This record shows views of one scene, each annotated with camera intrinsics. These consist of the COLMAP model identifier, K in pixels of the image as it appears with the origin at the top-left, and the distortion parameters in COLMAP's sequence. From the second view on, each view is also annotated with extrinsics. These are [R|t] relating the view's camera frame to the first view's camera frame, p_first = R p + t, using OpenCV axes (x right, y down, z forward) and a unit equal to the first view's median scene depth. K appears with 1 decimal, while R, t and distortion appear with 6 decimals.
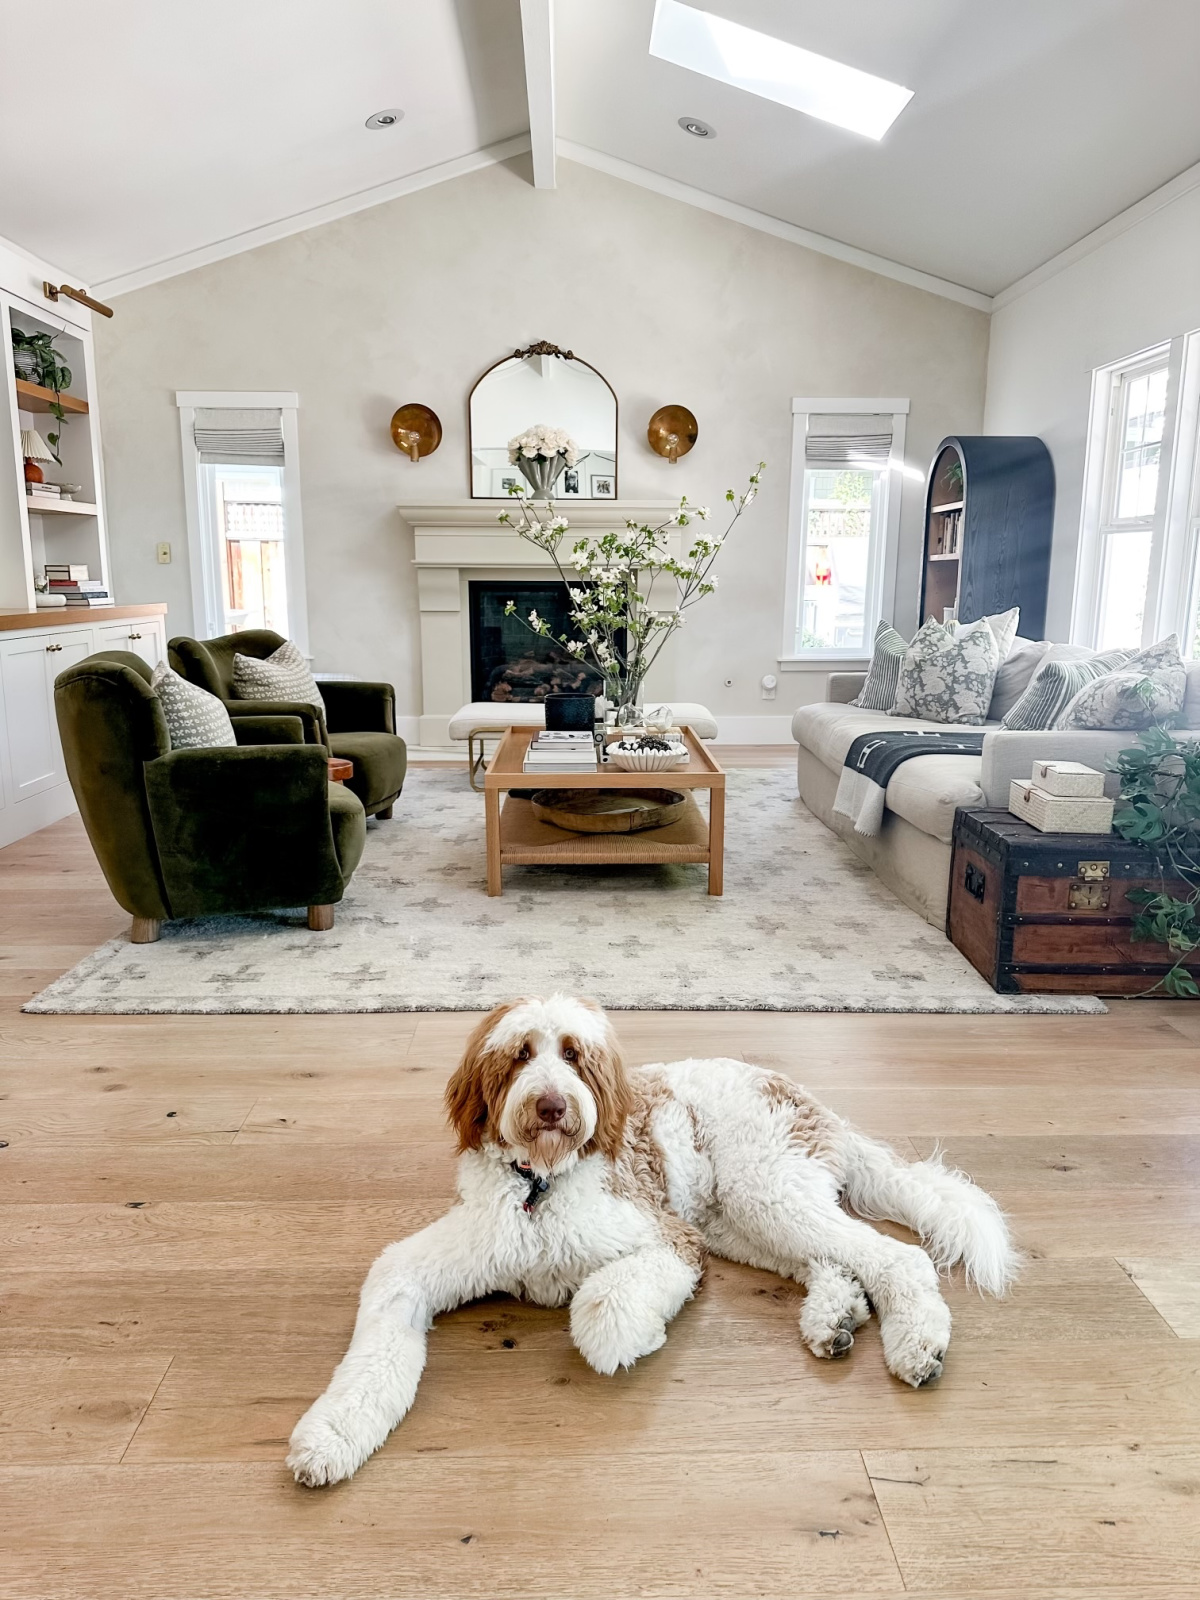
lens RADIAL K [[1140.3, 0, 600.0], [0, 1140.3, 800.0], [0, 0, 1]] dist [0.007943, -0.003522]
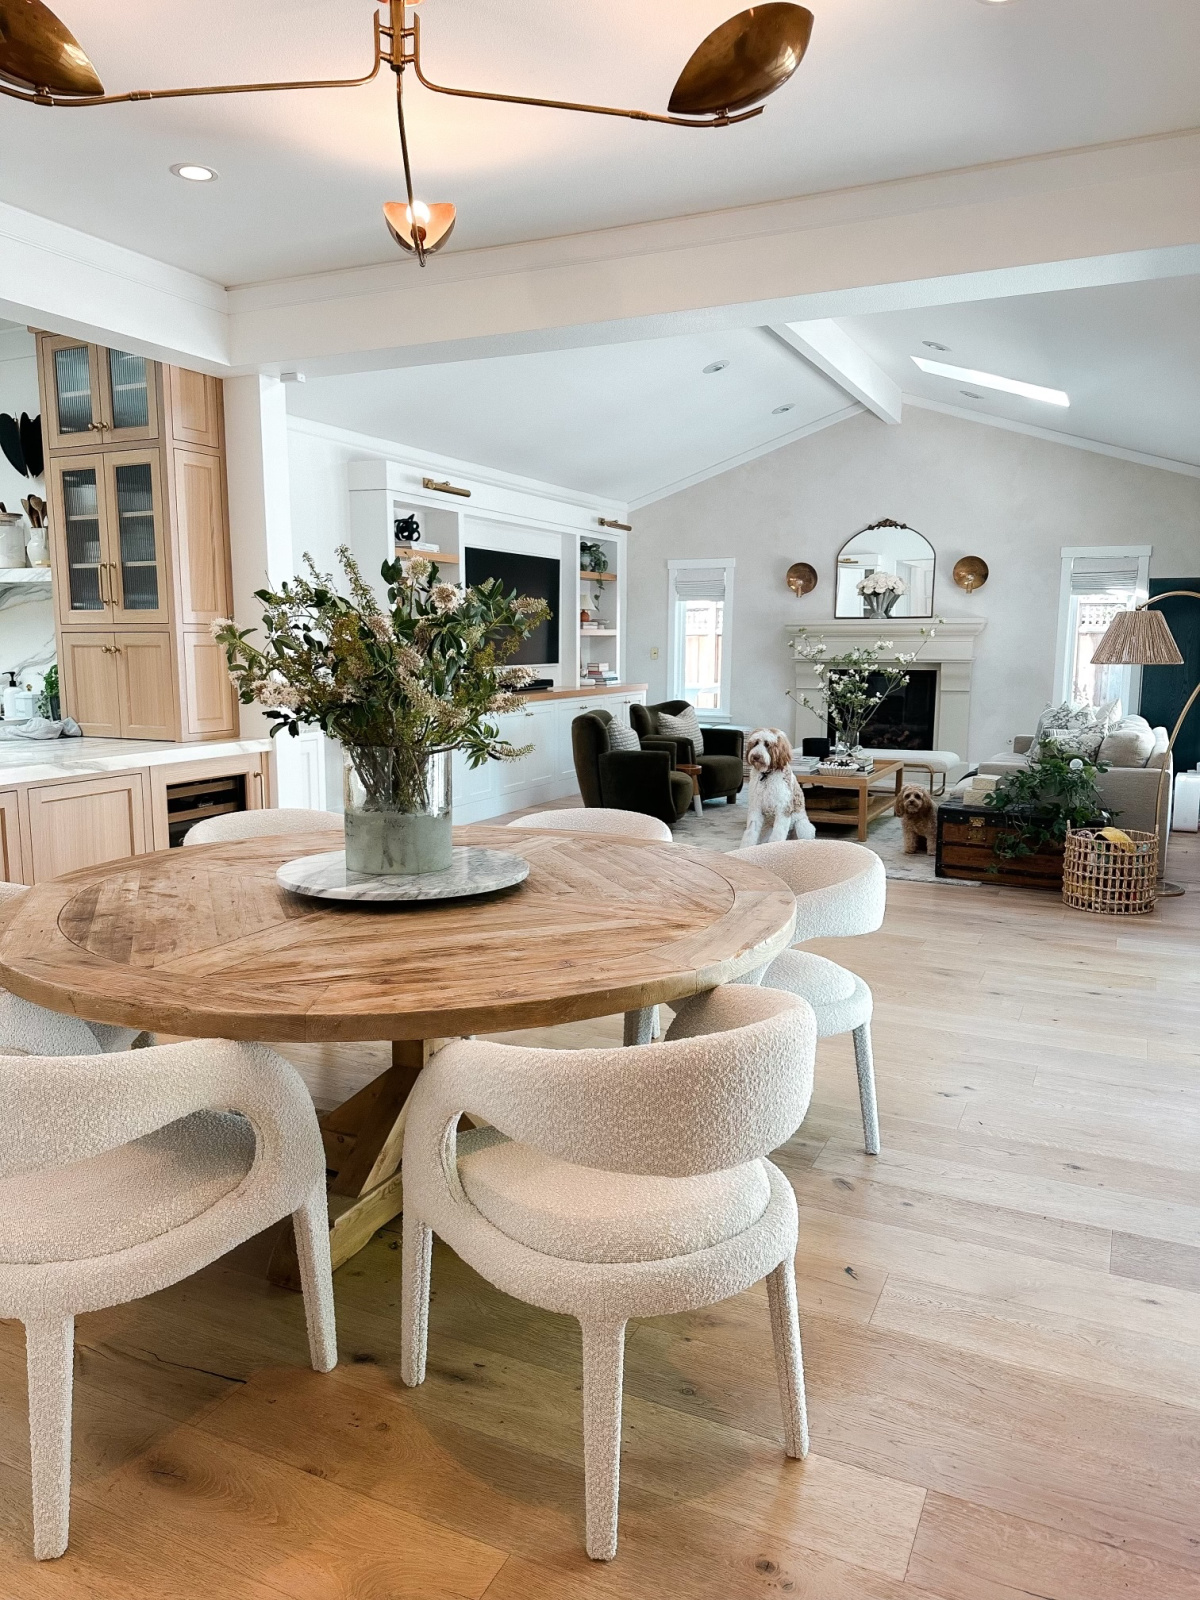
lens RADIAL K [[1140.3, 0, 600.0], [0, 1140.3, 800.0], [0, 0, 1]] dist [0.007943, -0.003522]
pose [[0.888647, 0.061313, -0.454474, 0.392112], [-0.084786, 0.995903, -0.031428, 0.075221], [0.450685, 0.066461, 0.890205, -0.636049]]
